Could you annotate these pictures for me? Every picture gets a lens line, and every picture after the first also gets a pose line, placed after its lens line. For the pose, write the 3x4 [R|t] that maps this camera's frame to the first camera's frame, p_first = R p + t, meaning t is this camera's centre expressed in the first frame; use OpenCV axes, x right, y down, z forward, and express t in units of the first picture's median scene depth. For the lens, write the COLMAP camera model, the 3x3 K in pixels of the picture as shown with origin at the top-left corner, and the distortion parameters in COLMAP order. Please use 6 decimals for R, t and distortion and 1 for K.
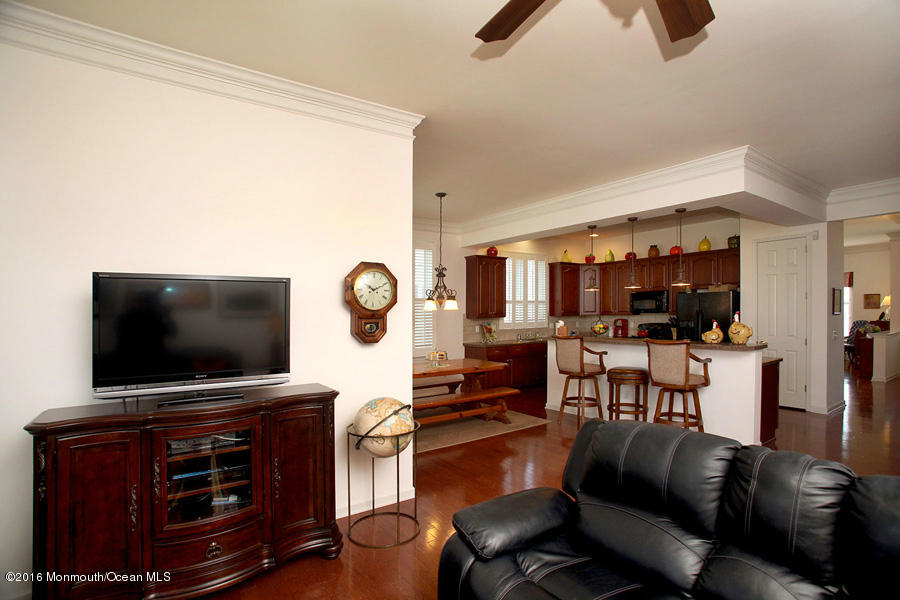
lens RADIAL K [[457.0, 0, 464.7], [0, 457.0, 323.1], [0, 0, 1]] dist [-0.002753, -0.000341]
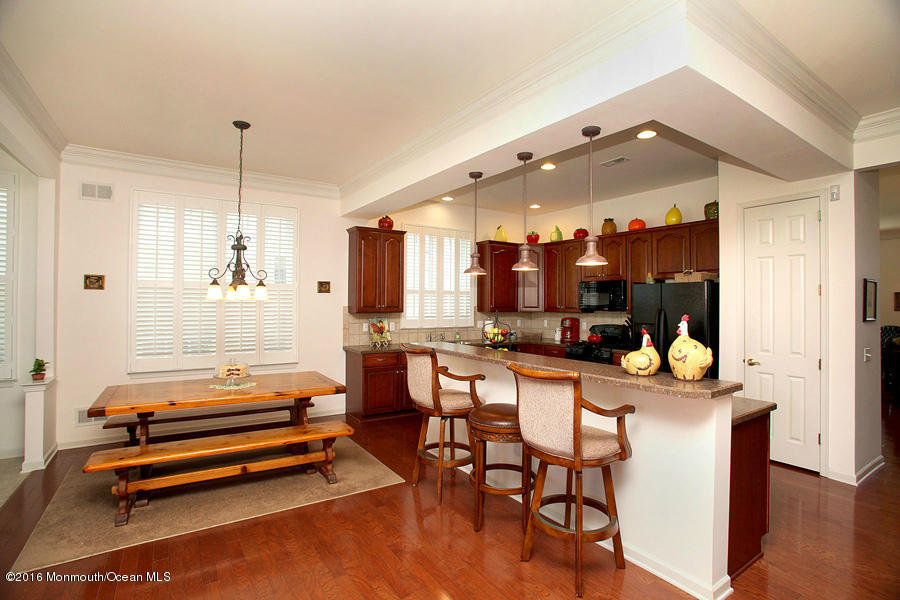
lens RADIAL K [[454.0, 0, 450.0], [0, 454.0, 300.0], [0, 0, 1]] dist [-0.070461, 0.035827]
pose [[0.998321, 0.020440, -0.054191, 0.206106], [-0.022133, 0.999279, -0.030842, -0.012167], [0.053521, 0.031990, 0.998054, 0.278229]]
